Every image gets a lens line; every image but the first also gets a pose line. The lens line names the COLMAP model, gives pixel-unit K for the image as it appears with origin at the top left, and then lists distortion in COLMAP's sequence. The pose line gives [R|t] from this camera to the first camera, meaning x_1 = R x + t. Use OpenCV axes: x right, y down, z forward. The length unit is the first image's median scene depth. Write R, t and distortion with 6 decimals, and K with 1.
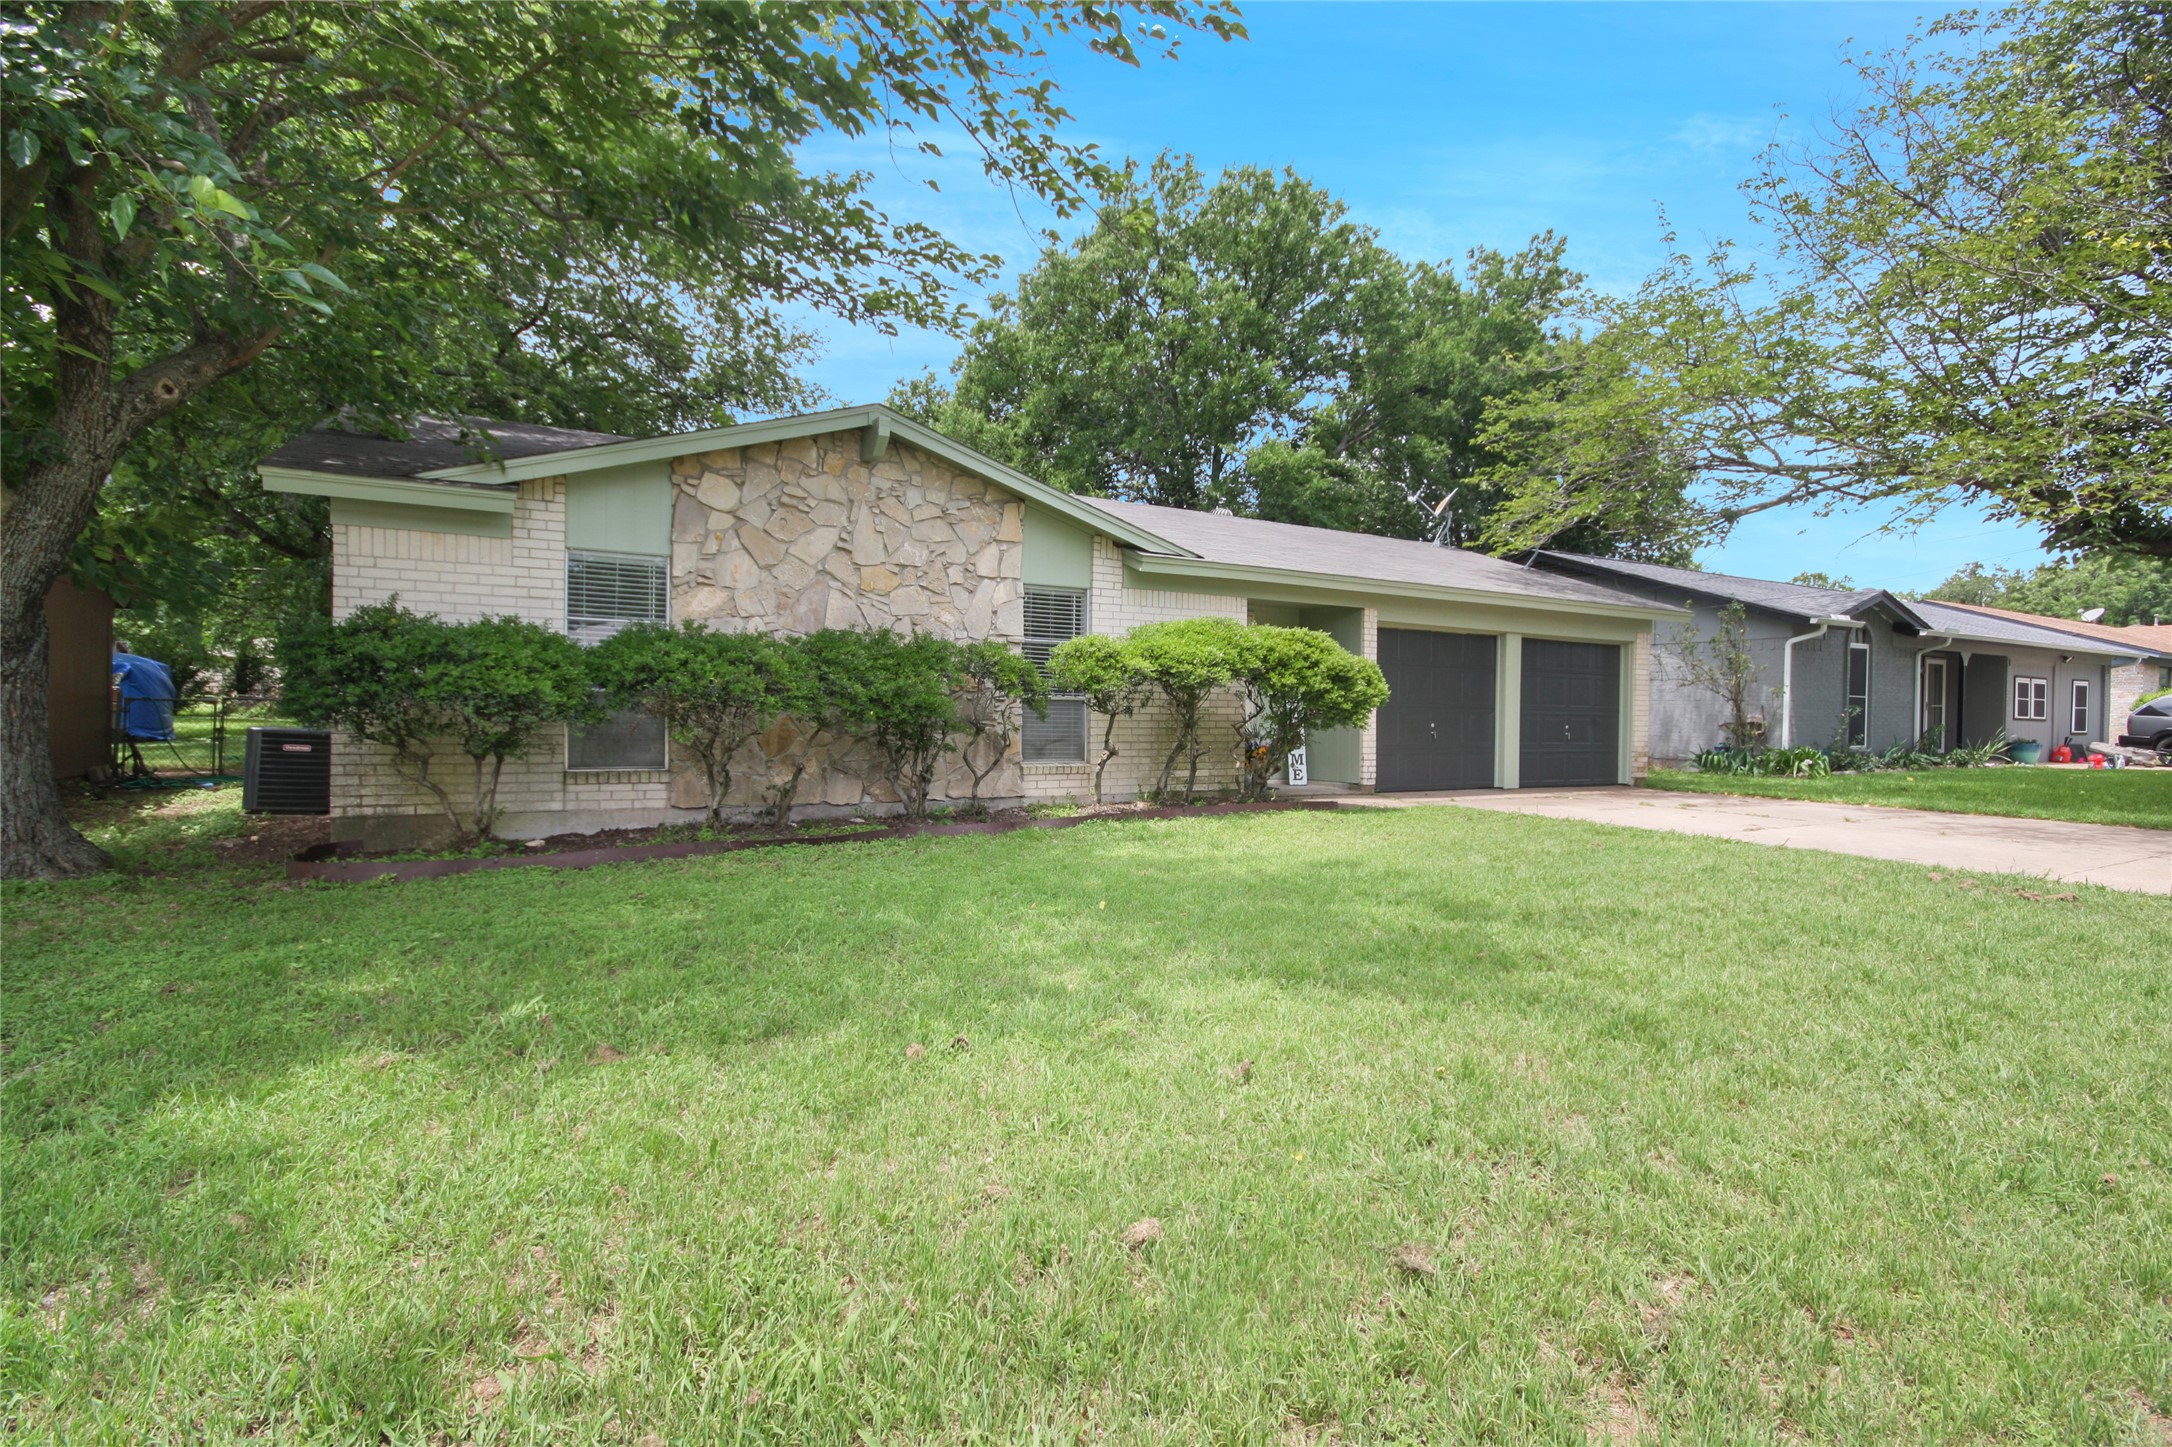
lens RADIAL K [[1032.7, 0, 1086.0], [0, 1032.7, 723.5], [0, 0, 1]] dist [-0.000328, 0.000230]
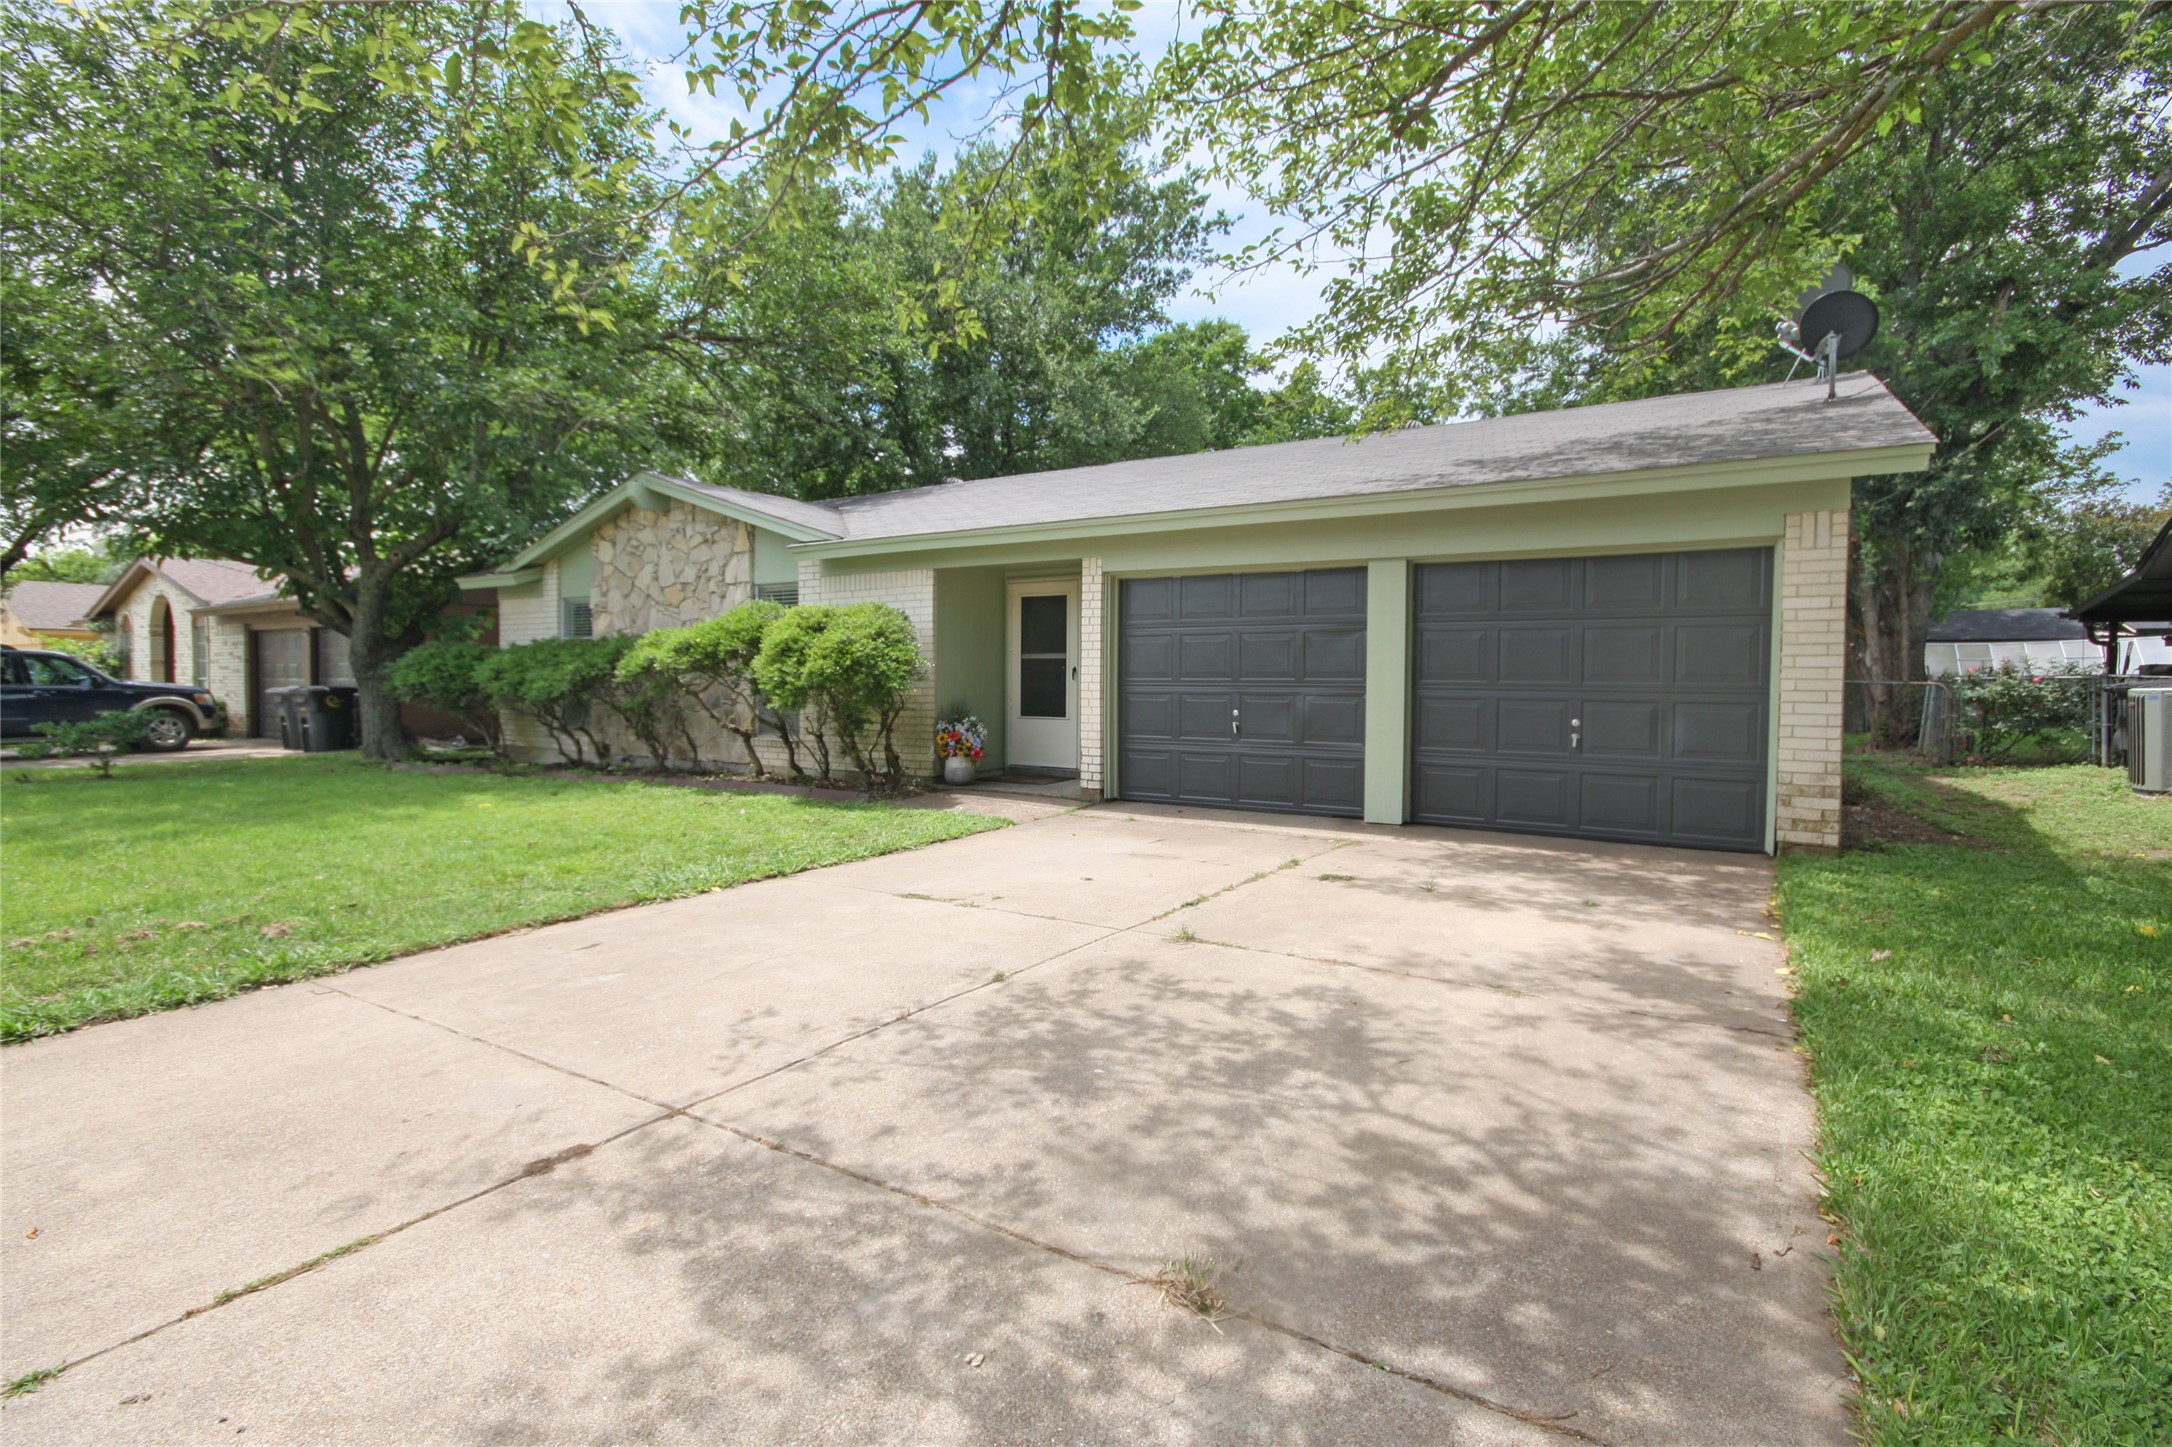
lens RADIAL K [[1032.7, 0, 1086.0], [0, 1032.7, 723.5], [0, 0, 1]] dist [-0.000328, 0.000230]
pose [[0.466713, 0.016486, -0.884255, 1.225132], [-0.021005, 0.999751, 0.007553, 0.007091], [0.884159, 0.015048, 0.466943, 0.821413]]
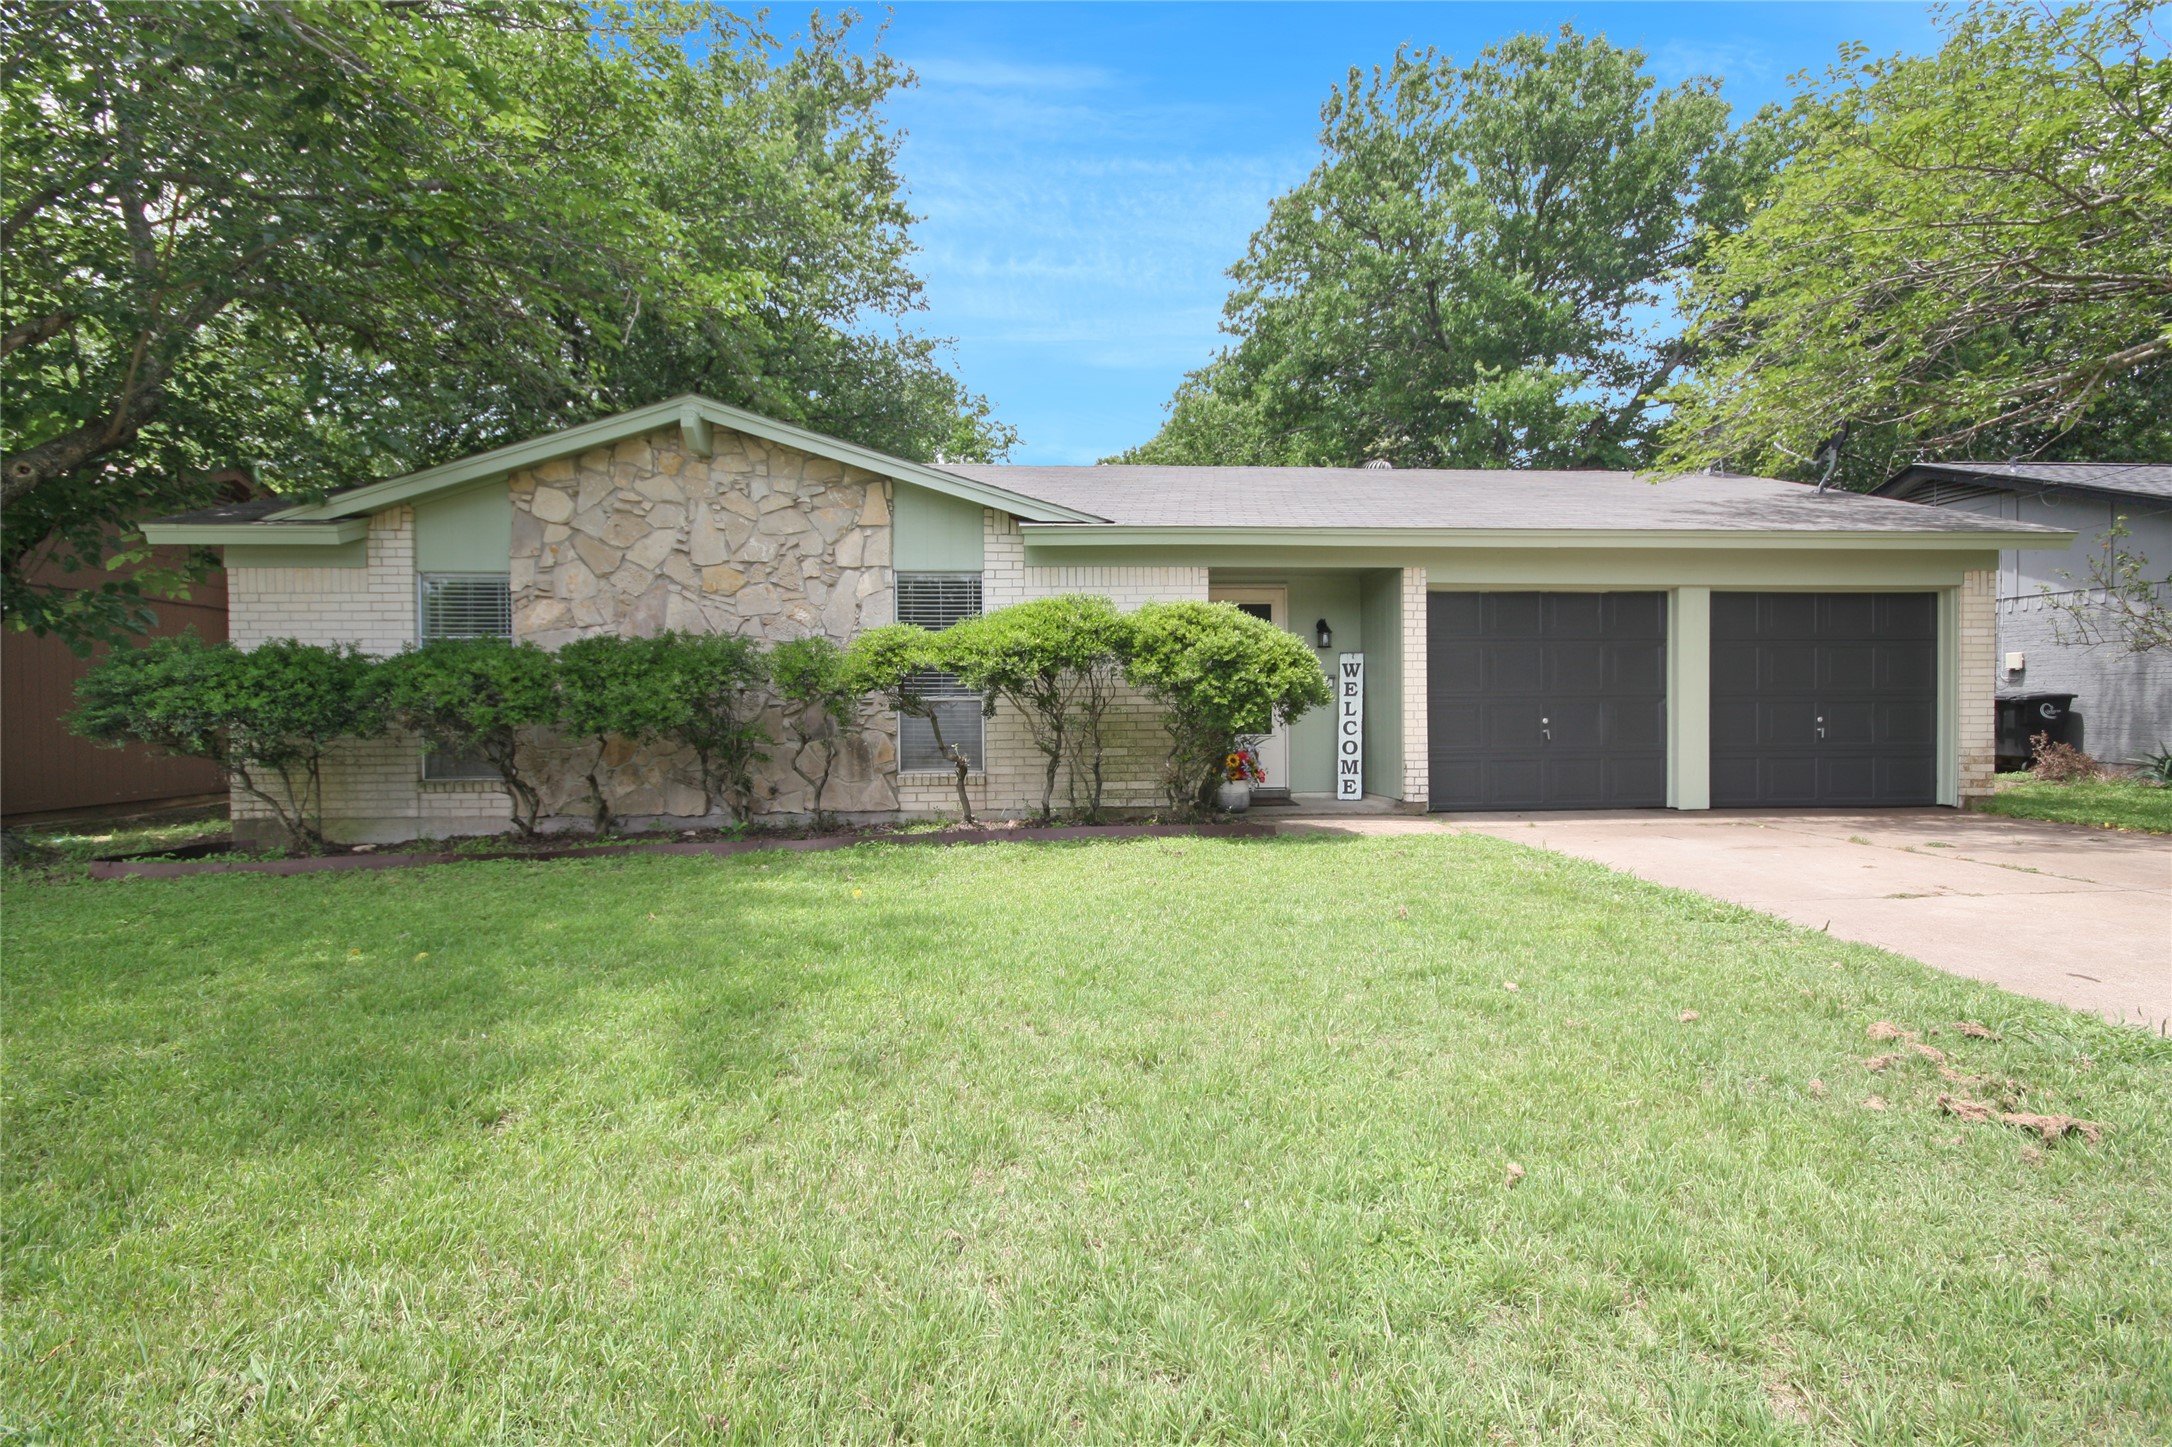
lens RADIAL K [[1032.7, 0, 1086.0], [0, 1032.7, 723.5], [0, 0, 1]] dist [-0.000328, 0.000230]
pose [[0.902174, -0.014730, -0.431122, 0.490820], [0.015384, 0.999880, -0.001970, -0.000154], [0.431099, -0.004855, 0.902292, 0.279394]]
